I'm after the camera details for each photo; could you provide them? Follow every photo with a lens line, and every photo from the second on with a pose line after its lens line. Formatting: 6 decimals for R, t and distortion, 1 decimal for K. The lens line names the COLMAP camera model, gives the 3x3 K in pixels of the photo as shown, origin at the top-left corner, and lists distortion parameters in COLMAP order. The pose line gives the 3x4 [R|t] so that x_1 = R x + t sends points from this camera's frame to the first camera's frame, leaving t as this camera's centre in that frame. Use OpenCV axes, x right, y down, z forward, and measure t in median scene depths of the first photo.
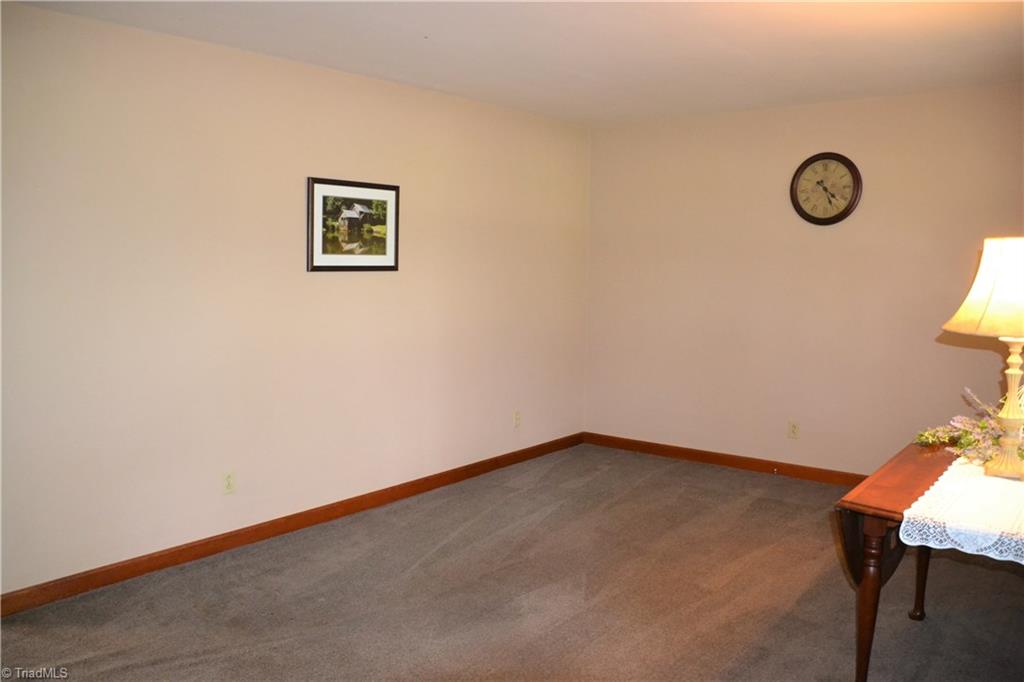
lens RADIAL K [[815.4, 0, 506.0], [0, 815.4, 341.1], [0, 0, 1]] dist [-0.142029, 0.078908]
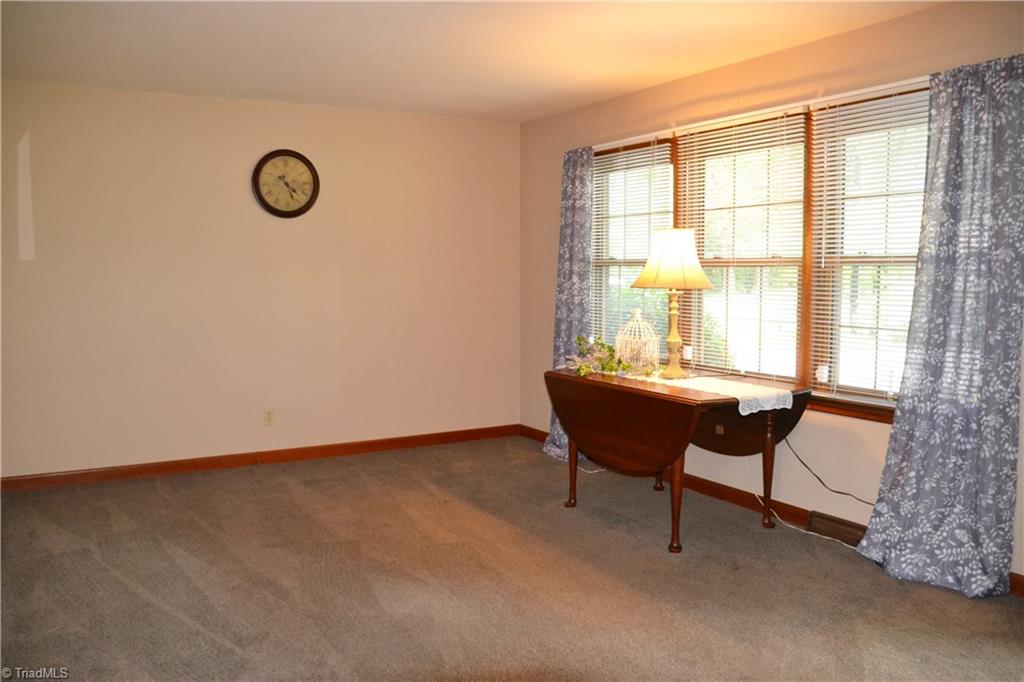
lens RADIAL K [[815.4, 0, 506.2], [0, 815.4, 340.0], [0, 0, 1]] dist [-0.142029, 0.078908]
pose [[0.351903, -0.085620, 0.932113, -0.517108], [0.095742, 0.993877, 0.055148, -0.015413], [-0.931127, 0.069836, 0.357945, 0.362733]]
